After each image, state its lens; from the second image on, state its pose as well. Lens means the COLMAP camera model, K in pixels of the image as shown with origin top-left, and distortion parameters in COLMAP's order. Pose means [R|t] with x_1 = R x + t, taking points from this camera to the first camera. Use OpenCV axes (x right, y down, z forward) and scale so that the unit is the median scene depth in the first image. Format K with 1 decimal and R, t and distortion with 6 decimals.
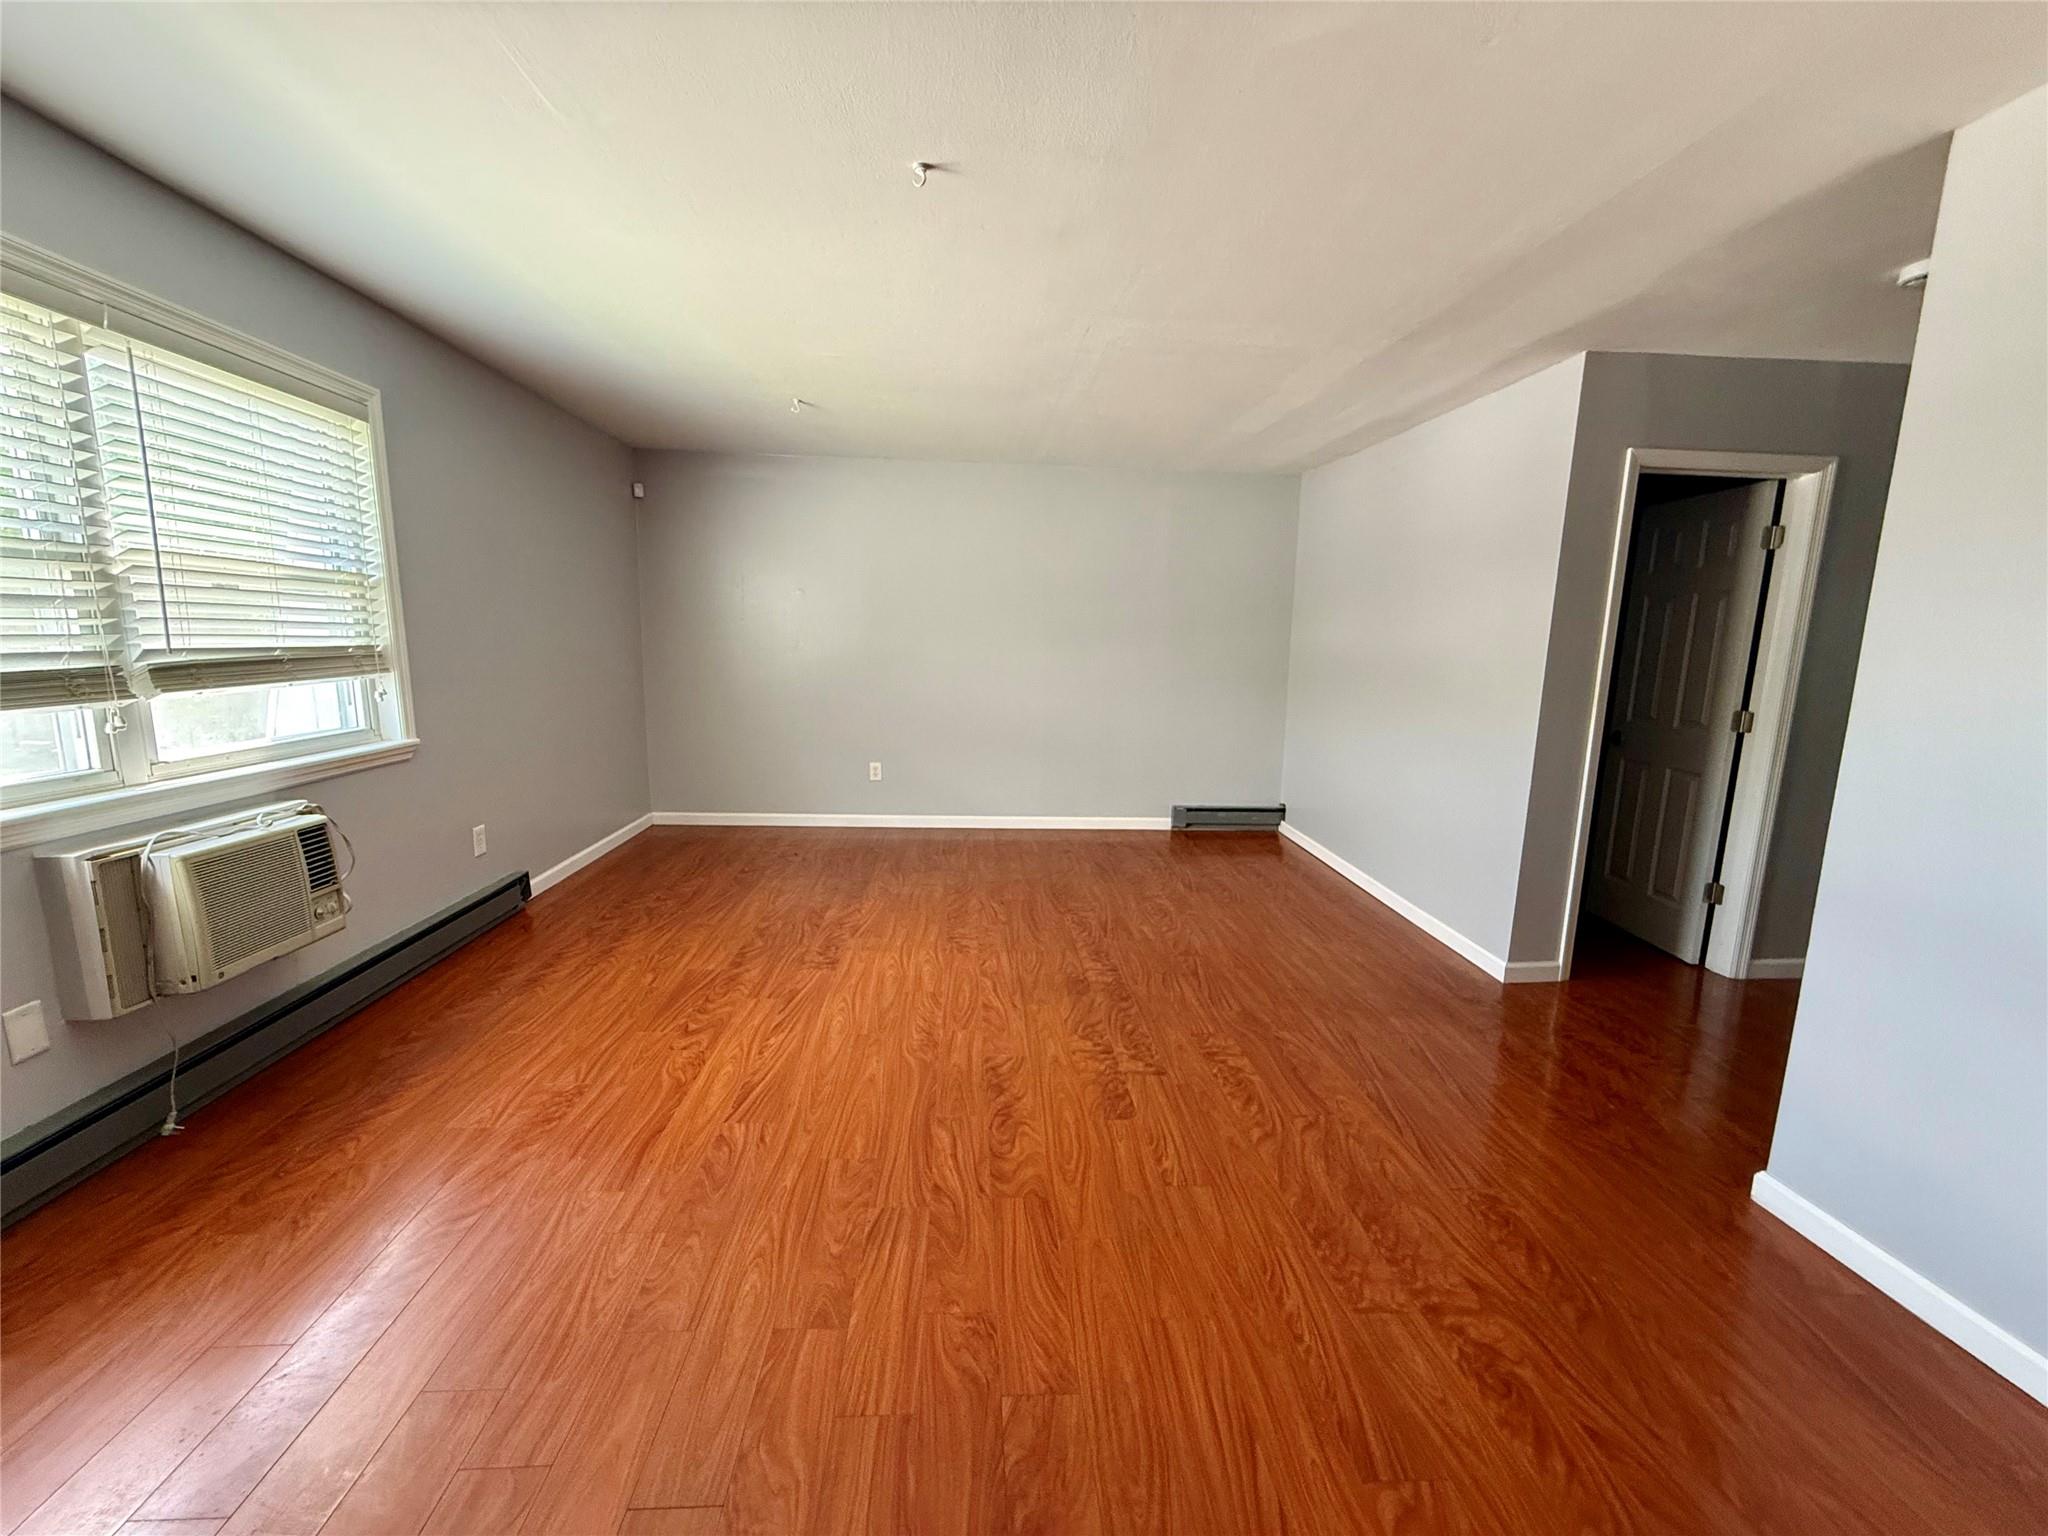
lens RADIAL K [[820.3, 0, 1015.8], [0, 820.3, 773.1], [0, 0, 1]] dist [-0.000150, -0.000151]
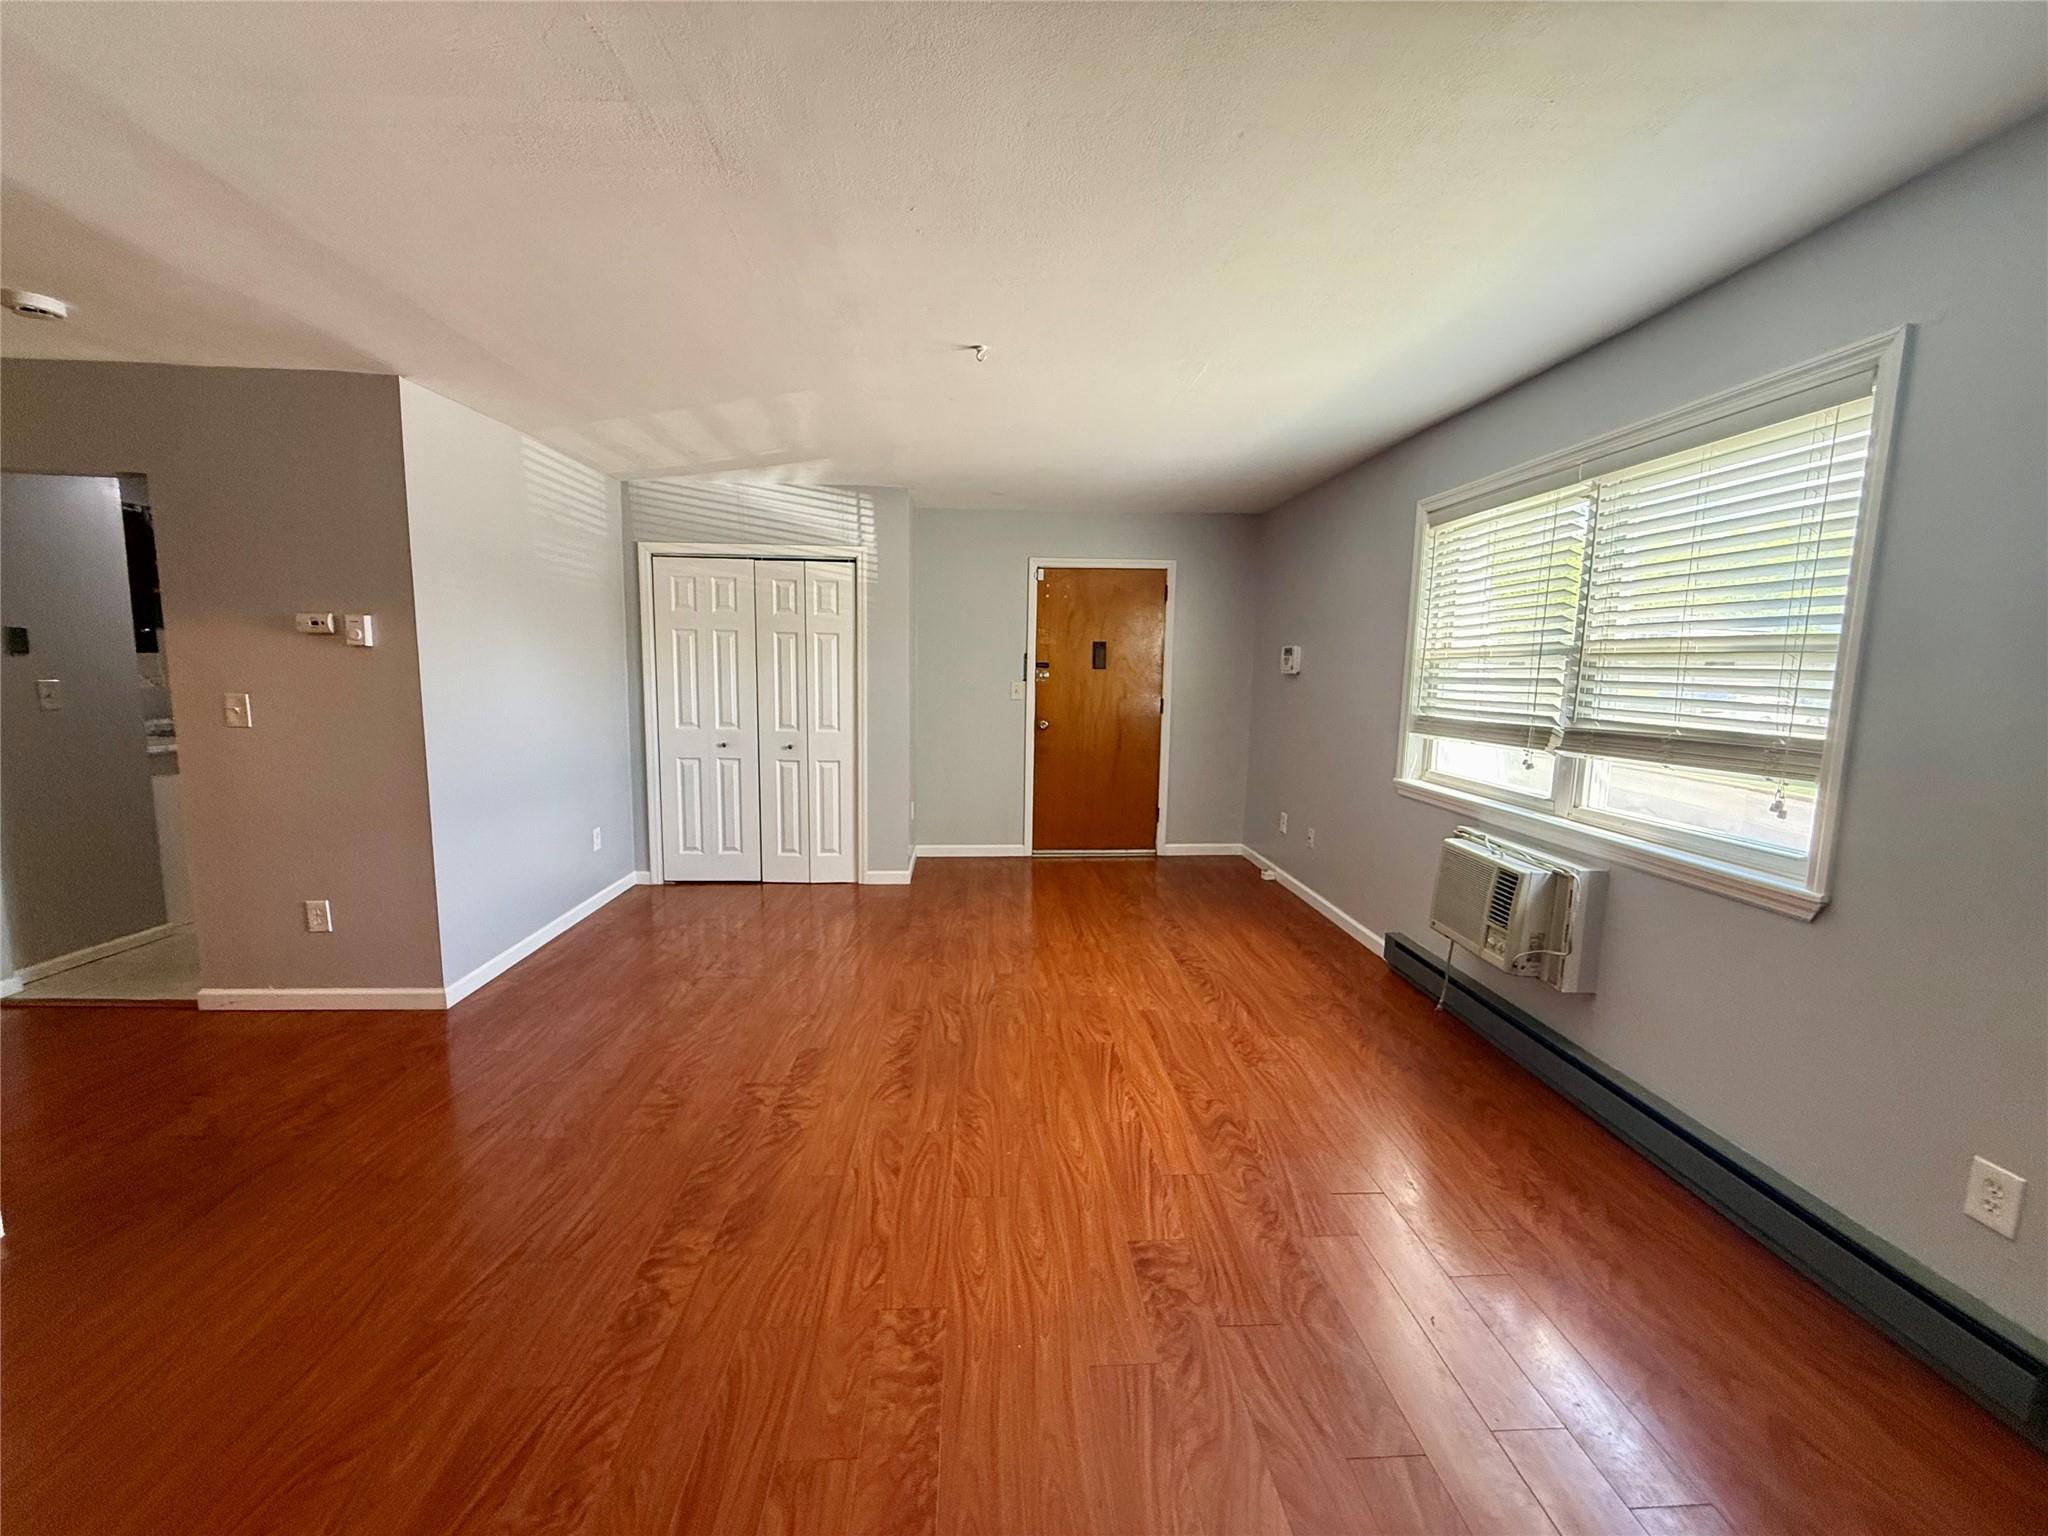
lens RADIAL K [[820.3, 0, 1015.8], [0, 820.3, 773.1], [0, 0, 1]] dist [-0.000150, -0.000151]
pose [[-0.999082, -0.041615, 0.010118, -0.167086], [-0.036845, 0.955629, 0.292261, -0.349554], [-0.021831, 0.291620, -0.956285, 1.931212]]
